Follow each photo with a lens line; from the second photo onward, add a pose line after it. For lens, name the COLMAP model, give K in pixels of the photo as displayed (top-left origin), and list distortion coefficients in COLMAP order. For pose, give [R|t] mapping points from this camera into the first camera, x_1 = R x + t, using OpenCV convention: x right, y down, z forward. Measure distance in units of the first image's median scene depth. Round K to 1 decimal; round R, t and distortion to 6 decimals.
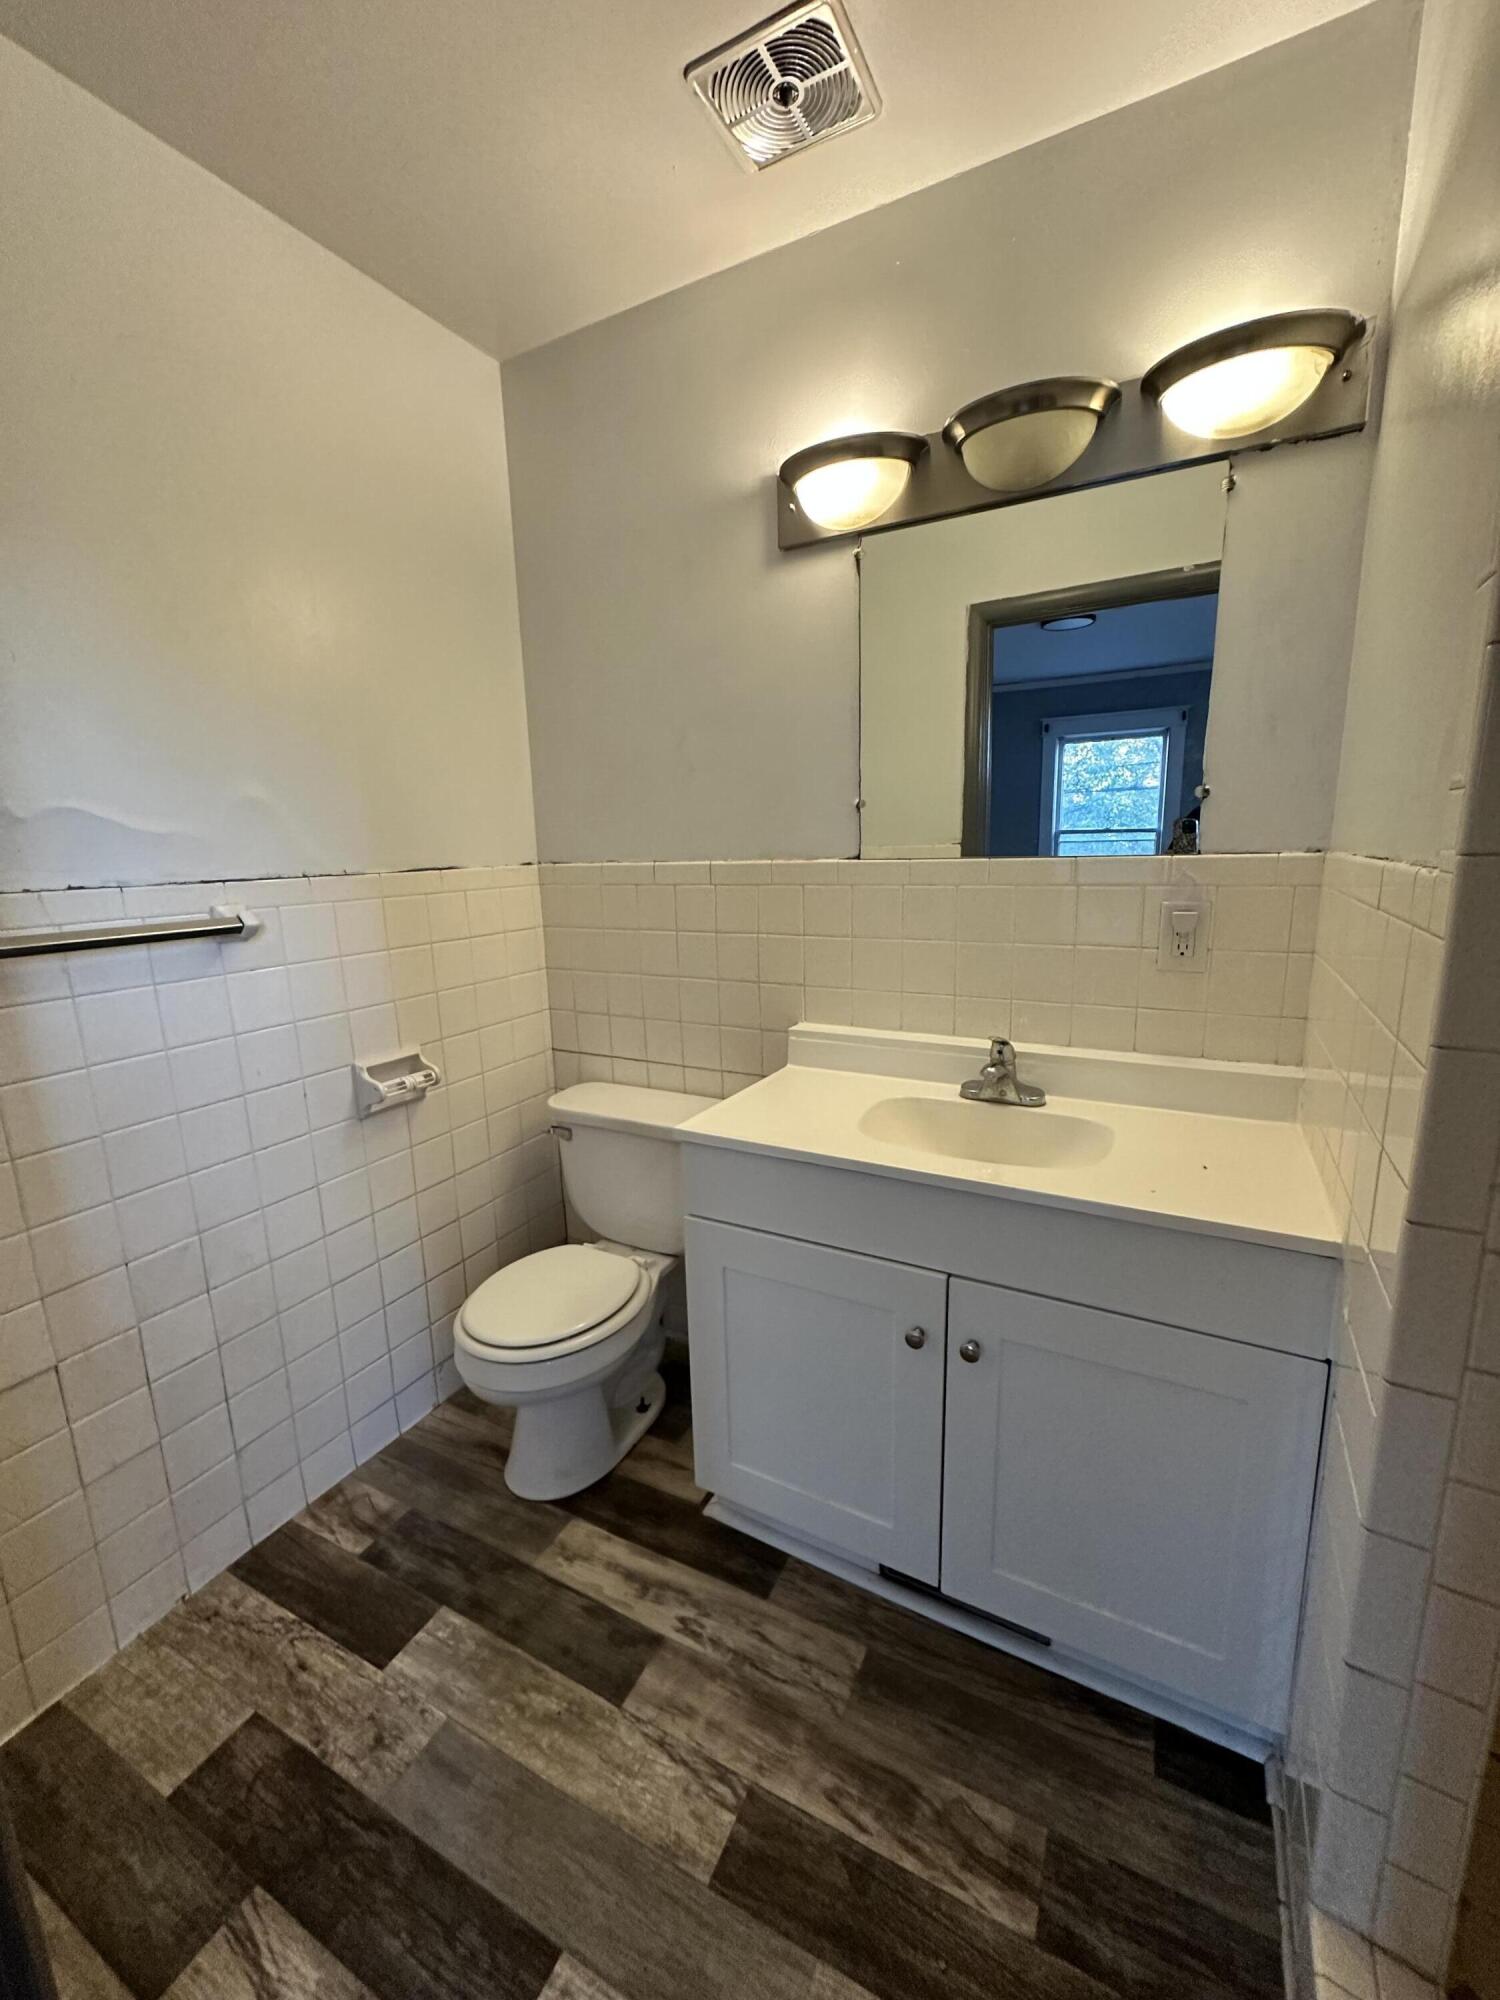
lens RADIAL K [[793.9, 0, 753.3], [0, 793.9, 1001.5], [0, 0, 1]] dist [-0.004541, 0.002280]
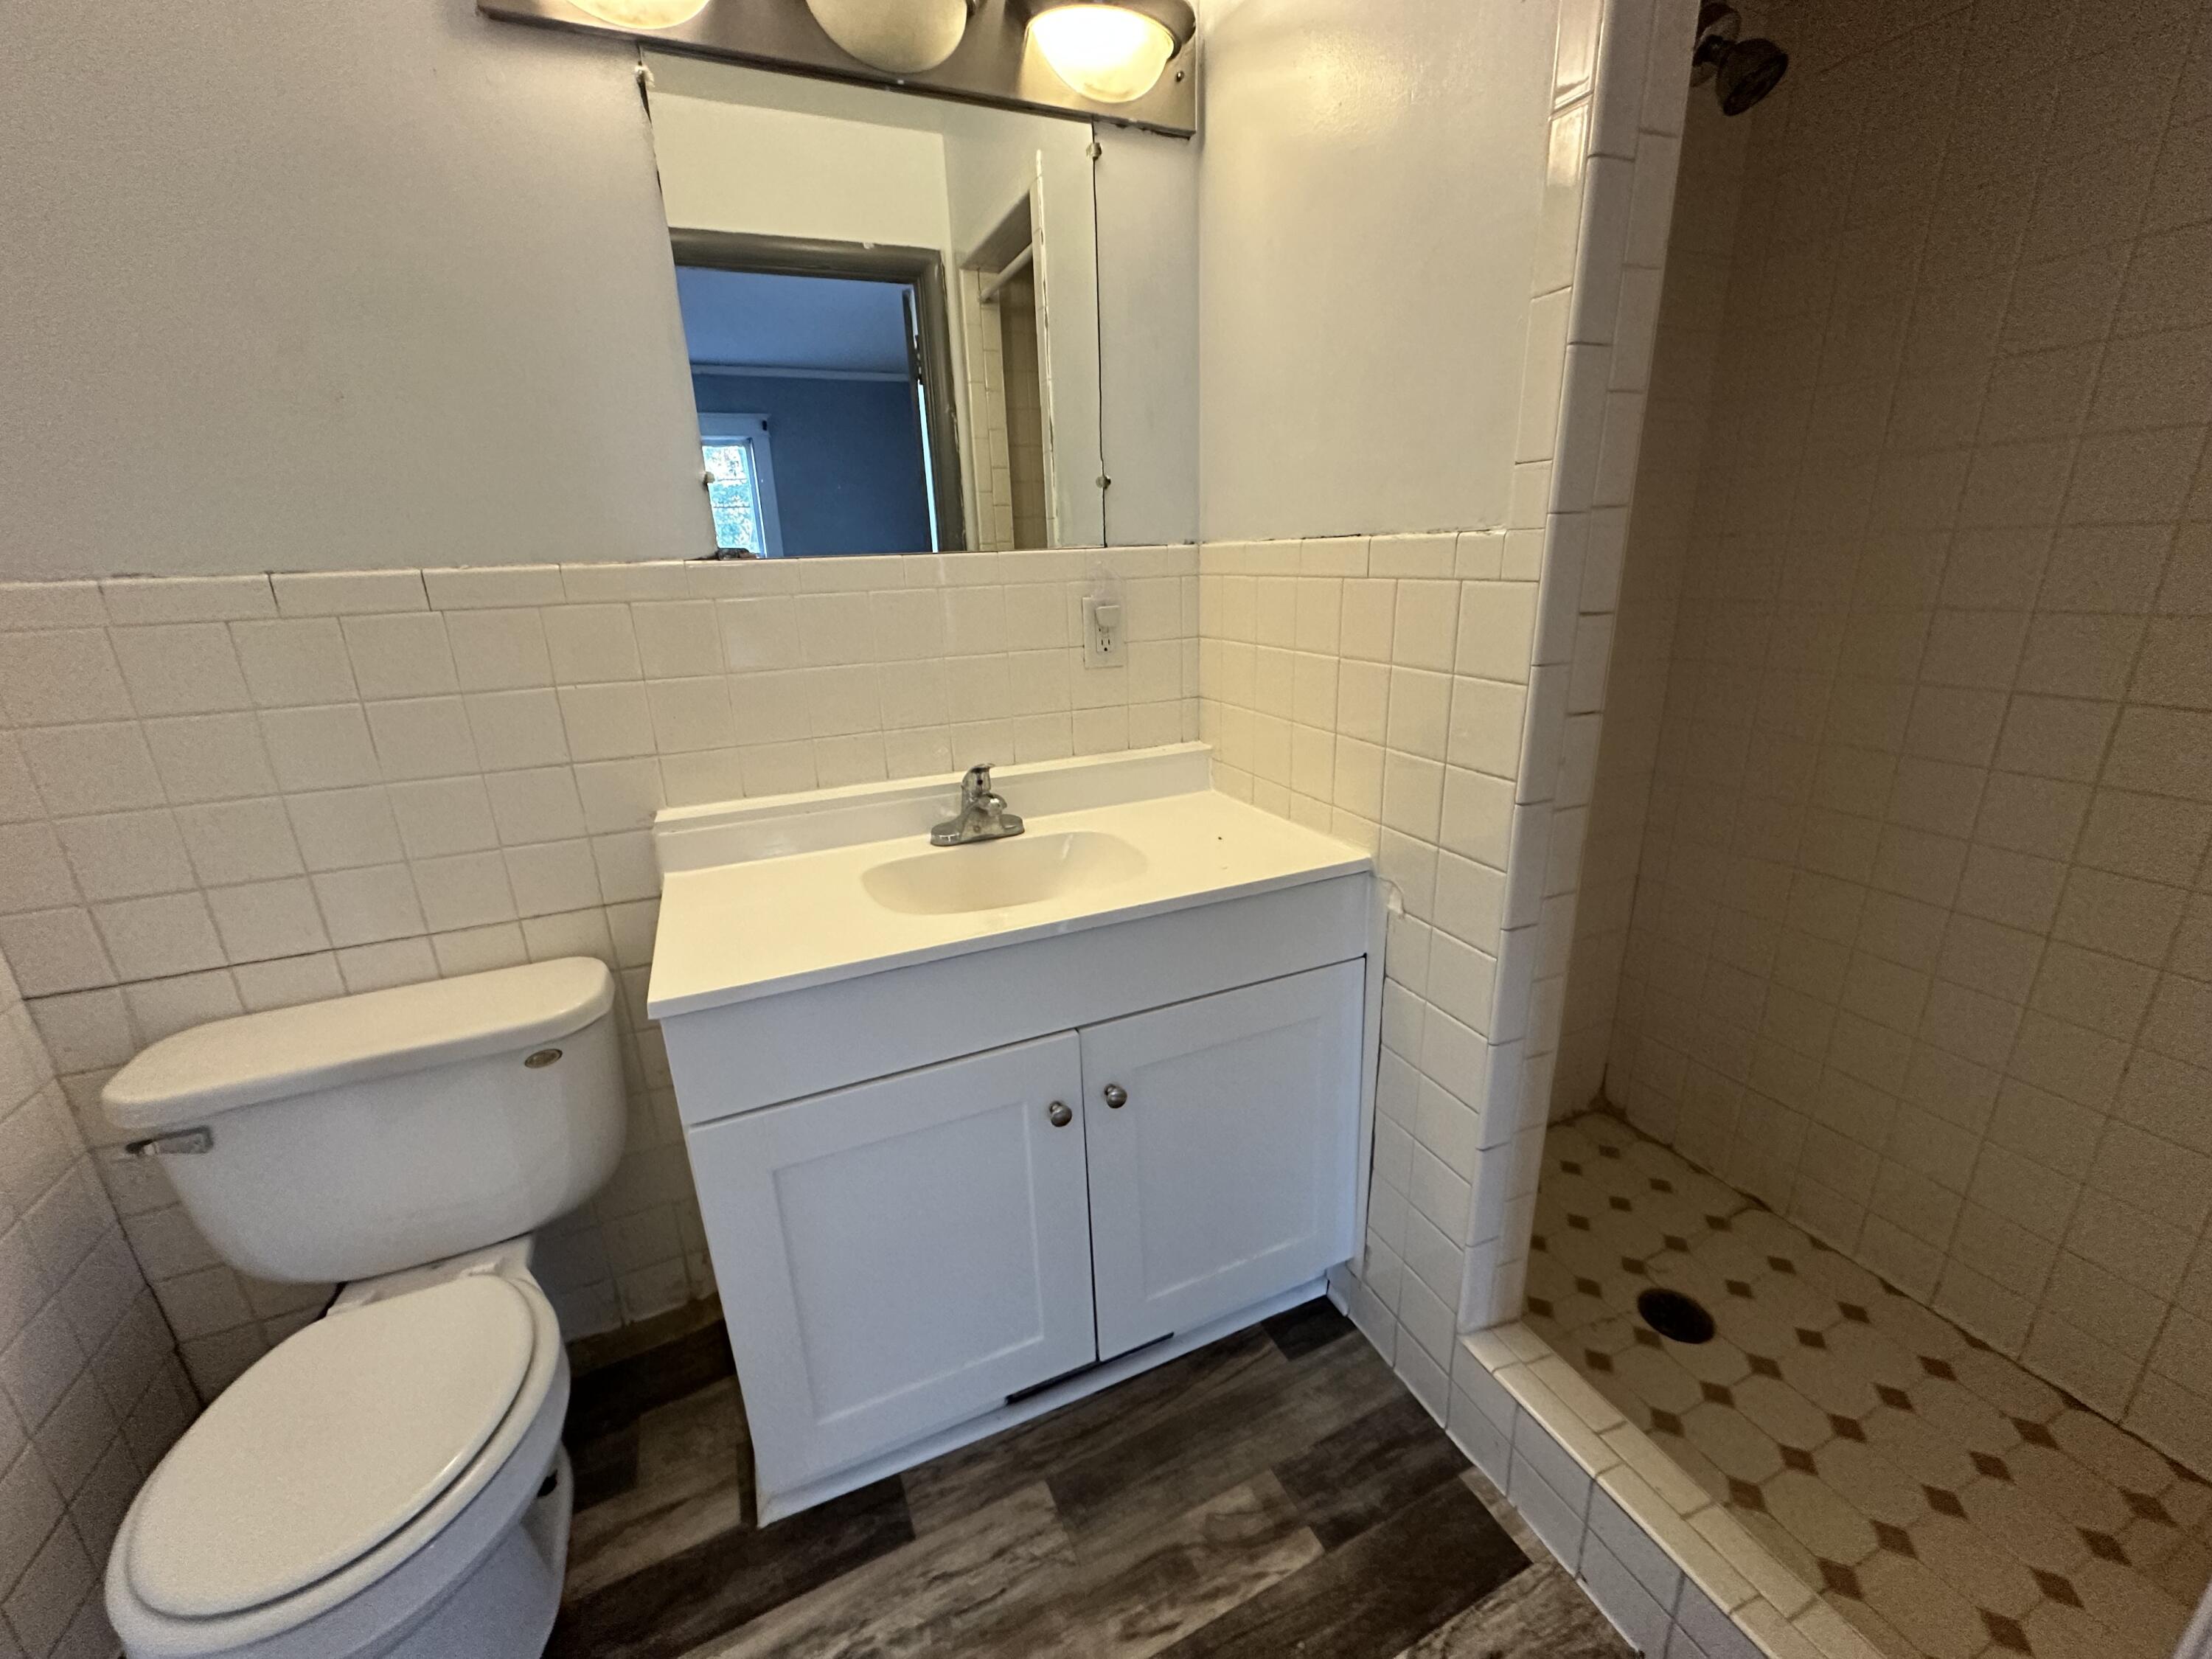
lens RADIAL K [[878.1, 0, 1106.0], [0, 878.1, 829.5], [0, 0, 1]] dist [-0.004541, 0.002280]
pose [[0.617776, -0.231811, 0.751409, -0.374487], [0.170070, 0.972333, 0.160142, -0.017680], [-0.767742, 0.028860, 0.640108, 0.319643]]
